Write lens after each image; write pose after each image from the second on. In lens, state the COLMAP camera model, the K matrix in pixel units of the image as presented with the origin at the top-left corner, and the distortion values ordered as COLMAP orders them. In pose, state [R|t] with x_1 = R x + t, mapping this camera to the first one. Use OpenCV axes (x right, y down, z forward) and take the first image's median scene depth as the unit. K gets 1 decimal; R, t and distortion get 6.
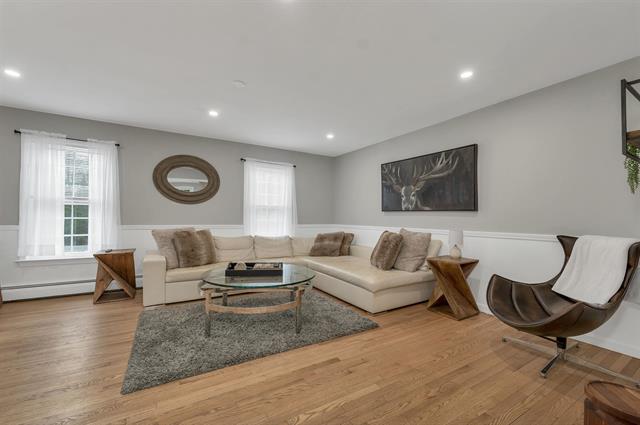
lens RADIAL K [[267.7, 0, 321.7], [0, 267.7, 215.1], [0, 0, 1]] dist [0.001324, 0.000182]
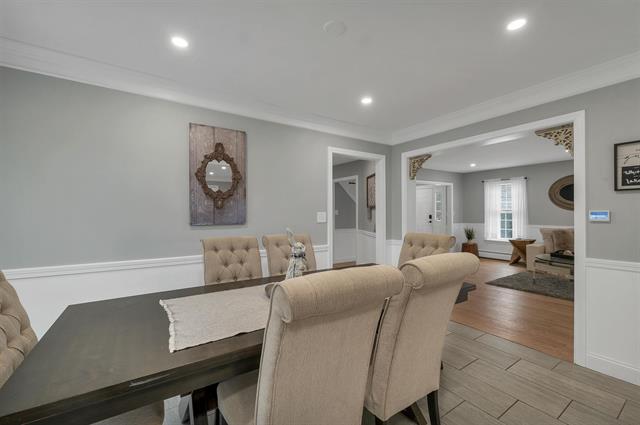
lens RADIAL K [[267.7, 0, 321.7], [0, 267.7, 215.1], [0, 0, 1]] dist [0.001324, 0.000182]
pose [[0.038406, -0.002245, -0.999260, 0.921107], [0.017426, 0.999847, -0.001576, -0.045505], [0.999110, -0.017353, 0.038439, -0.378397]]
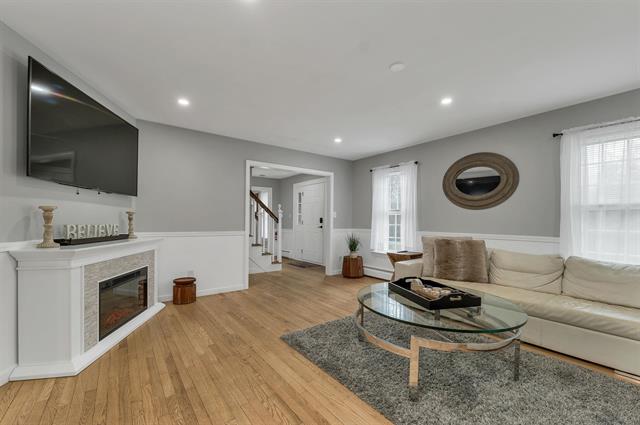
lens RADIAL K [[266.0, 0, 320.1], [0, 266.0, 224.2], [0, 0, 1]] dist [0.035843, 0.000080]
pose [[0.113748, 0.000520, -0.993510, 0.361032], [-0.002794, 0.999996, 0.000204, 0.008508], [0.993506, 0.002753, 0.113749, 0.465913]]
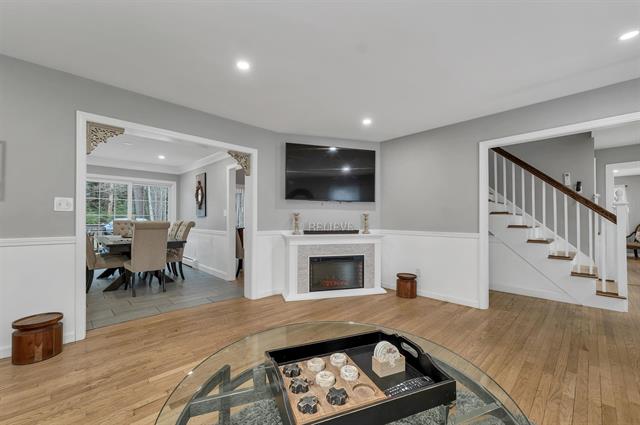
lens RADIAL K [[267.7, 0, 321.7], [0, 267.7, 215.1], [0, 0, 1]] dist [0.001324, 0.000182]
pose [[-0.972284, -0.015695, -0.233277, -0.096248], [-0.009557, 0.999578, -0.027418, 0.009419], [0.233609, -0.024429, -0.972024, 1.025661]]
